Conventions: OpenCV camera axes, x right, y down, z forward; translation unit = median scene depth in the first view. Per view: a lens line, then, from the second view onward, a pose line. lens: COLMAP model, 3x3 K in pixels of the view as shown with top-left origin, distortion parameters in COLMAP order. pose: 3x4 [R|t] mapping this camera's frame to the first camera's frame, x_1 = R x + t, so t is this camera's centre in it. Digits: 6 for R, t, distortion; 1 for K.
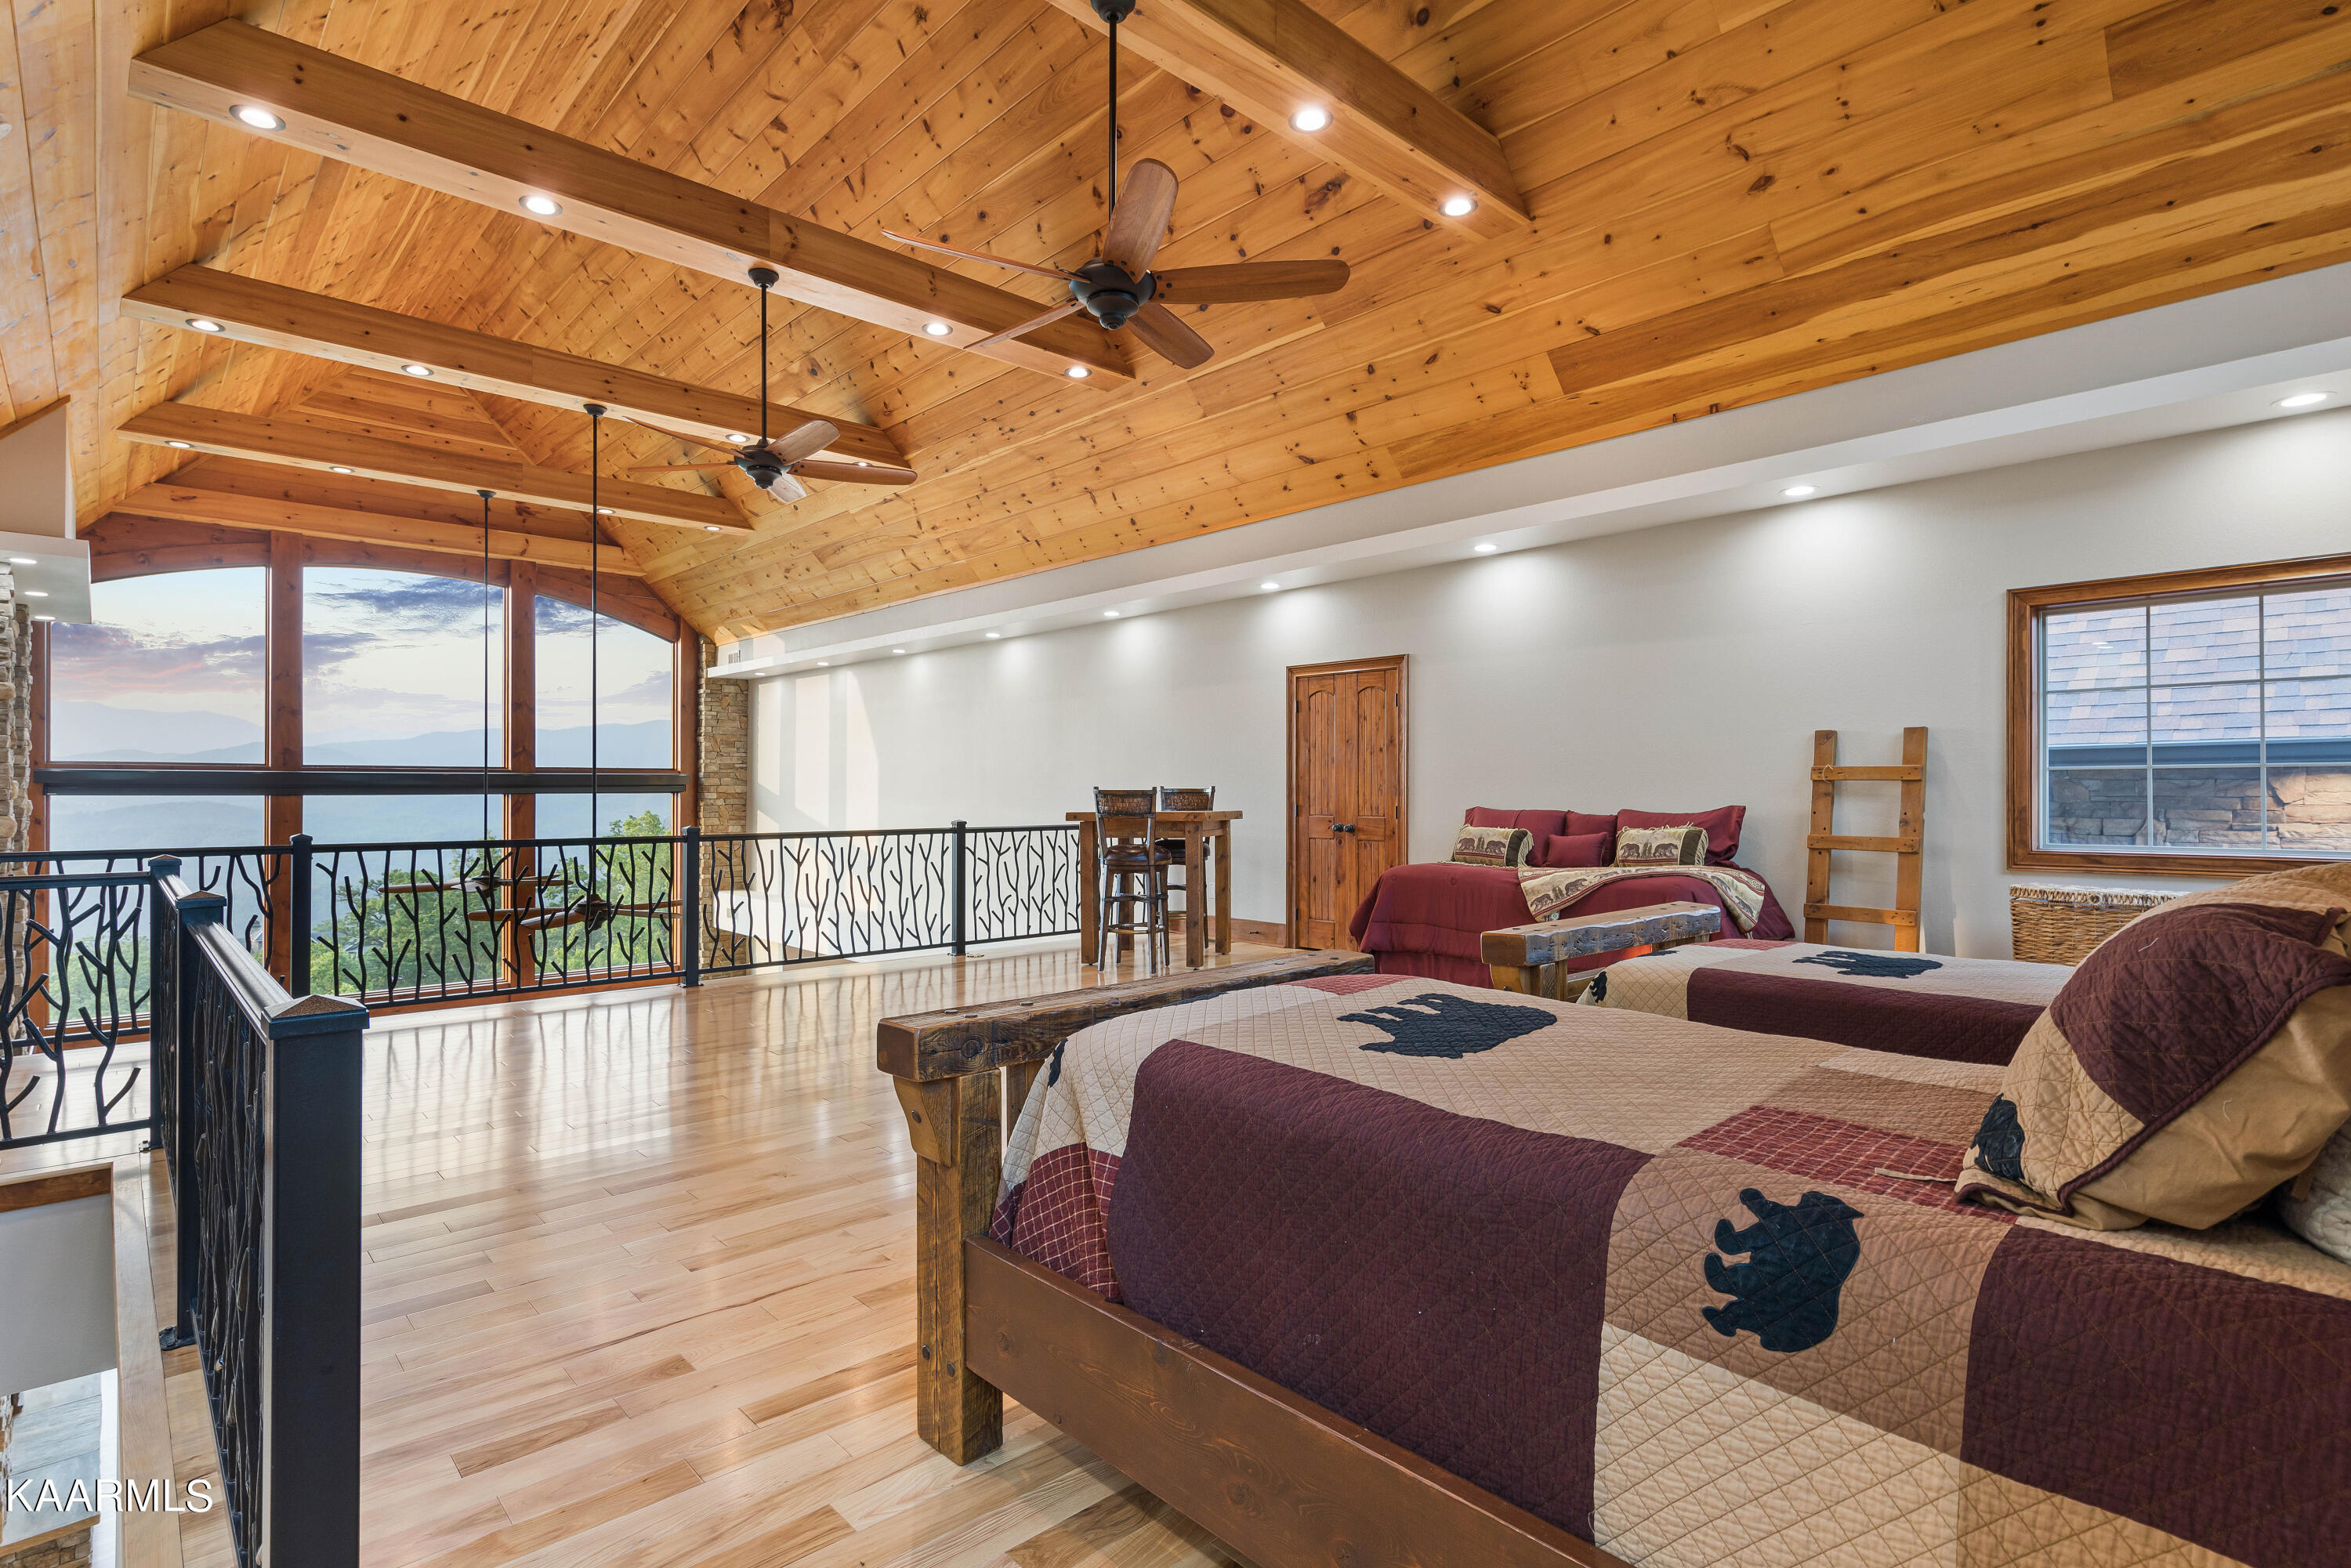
lens RADIAL K [[1146.1, 0, 1175.5], [0, 1146.1, 784.0], [0, 0, 1]] dist [0.001427, 0.000228]
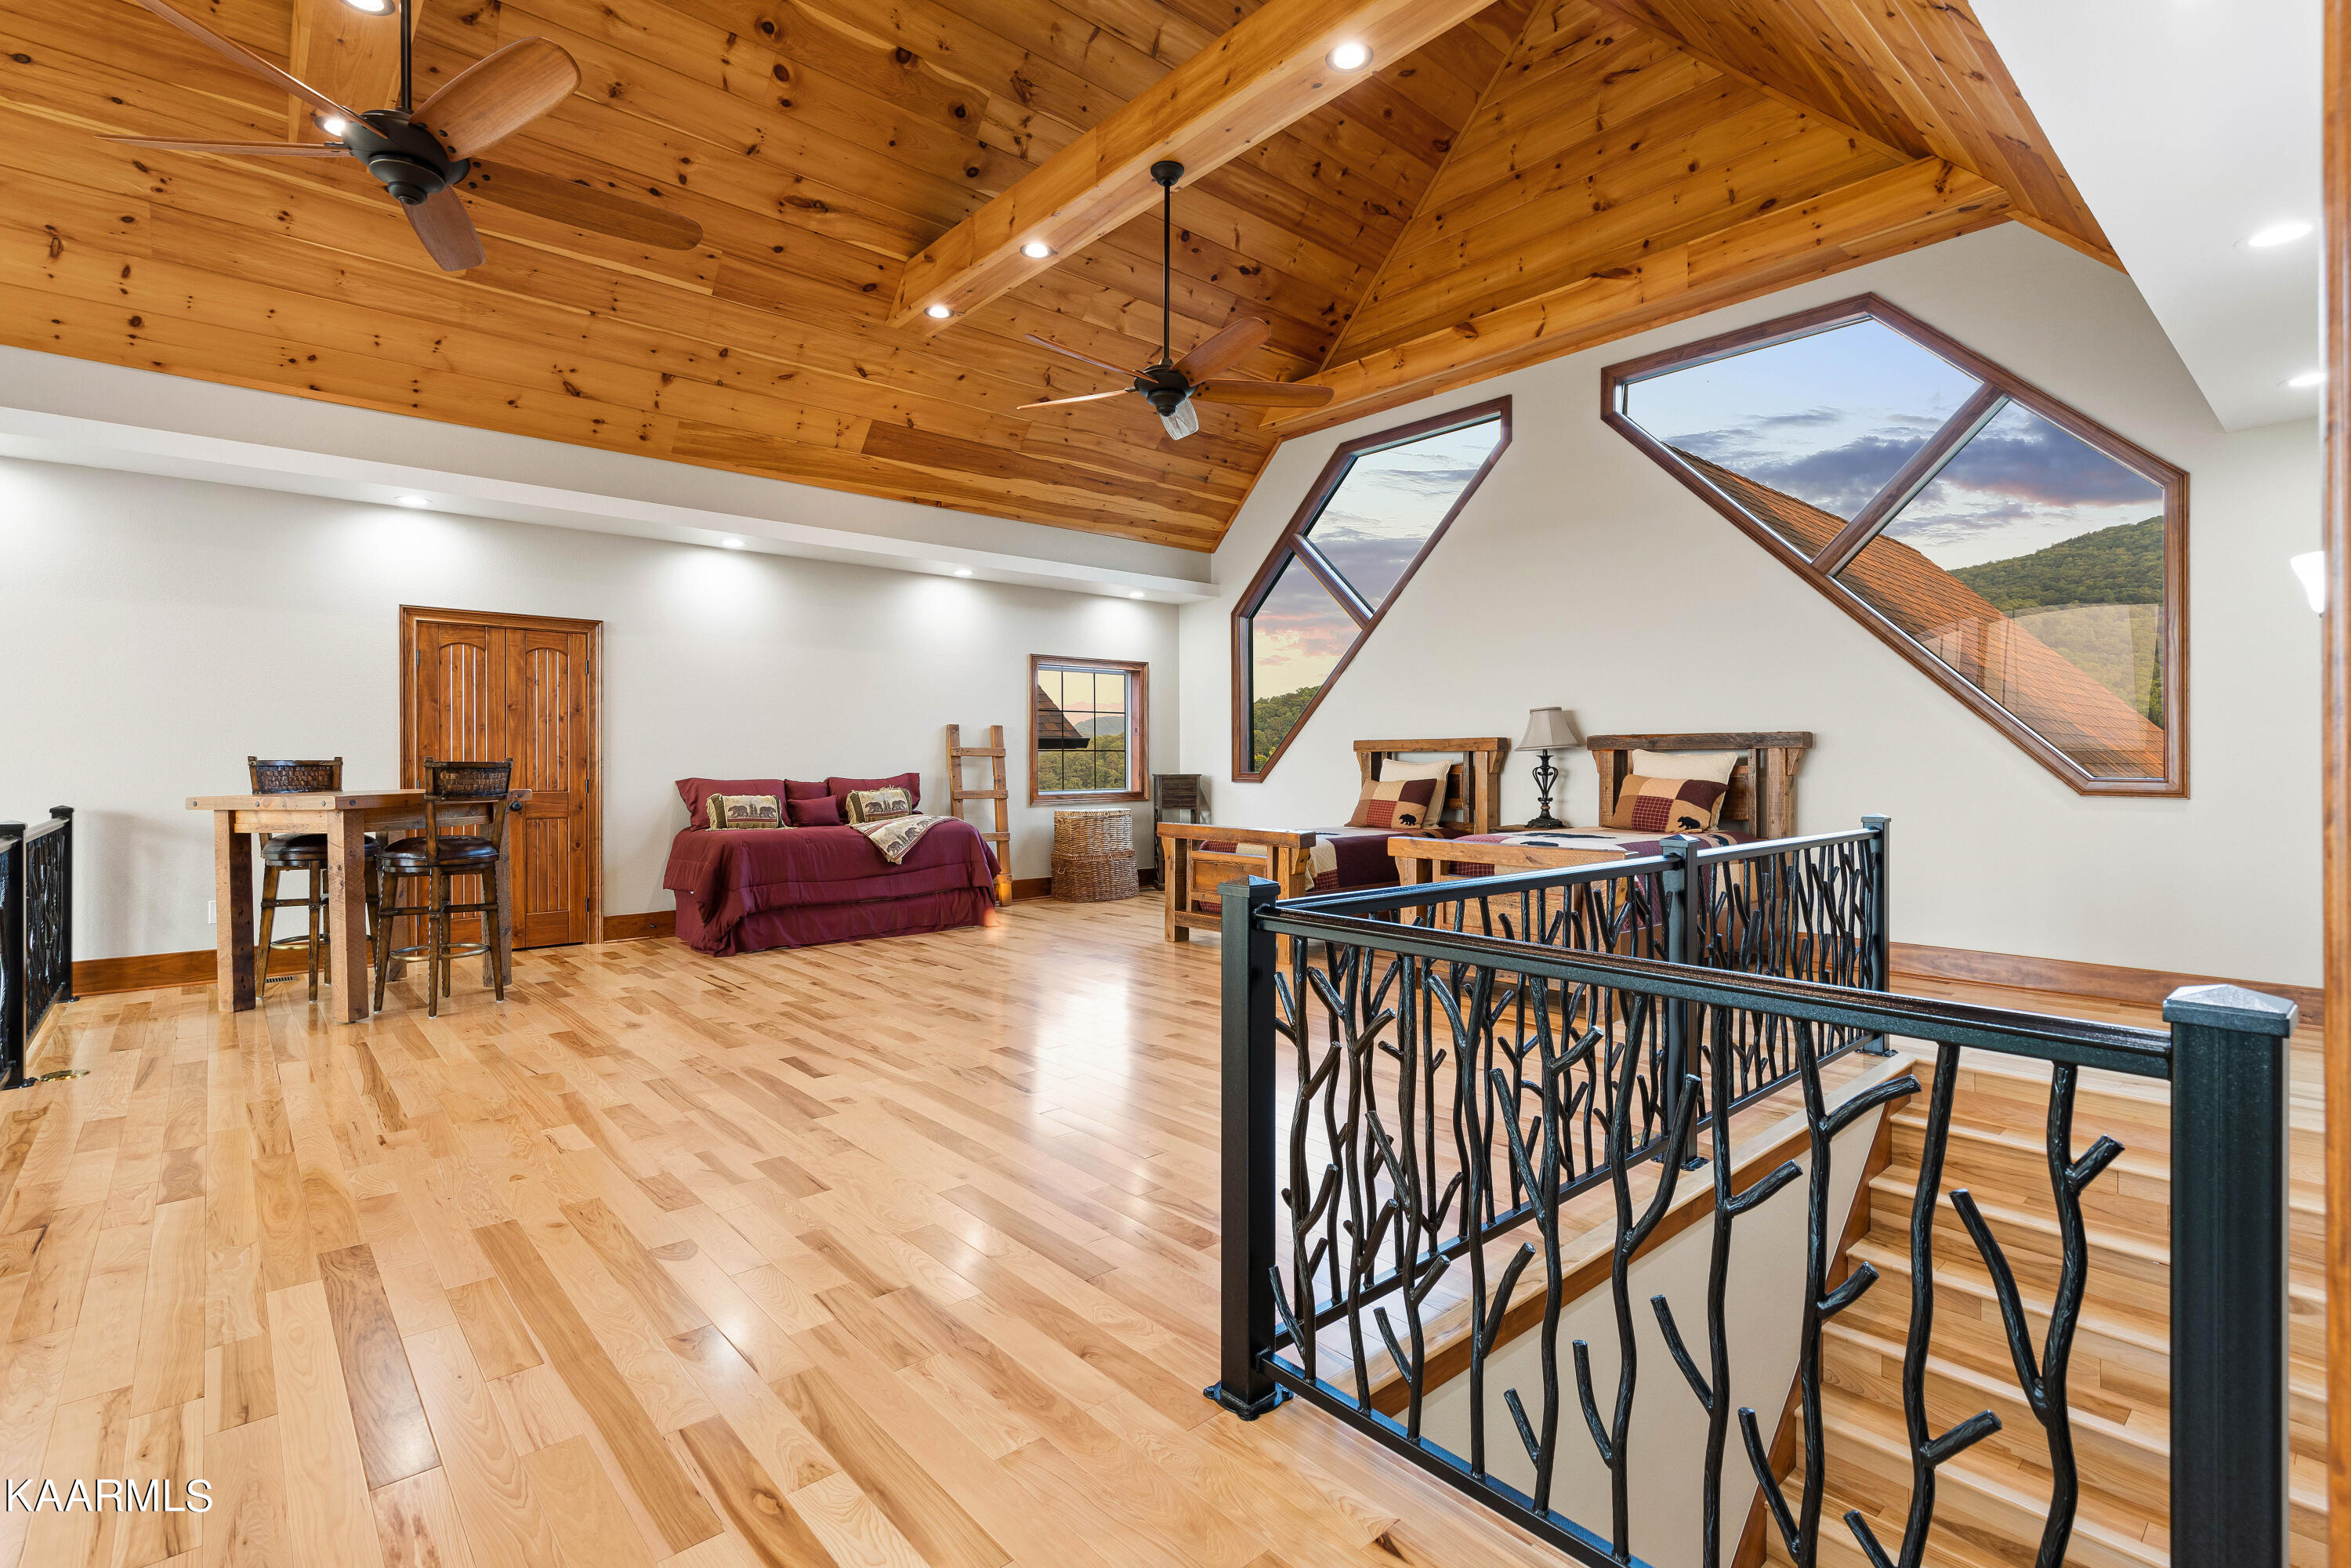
lens RADIAL K [[1084.6, 0, 1175.5], [0, 1084.6, 784.0], [0, 0, 1]] dist [0.000421, 0.000006]
pose [[0.019257, -0.016726, 0.999675, -0.766410], [-0.001210, 0.999859, 0.016752, 0.008452], [-0.999814, -0.001532, 0.019234, 0.549163]]
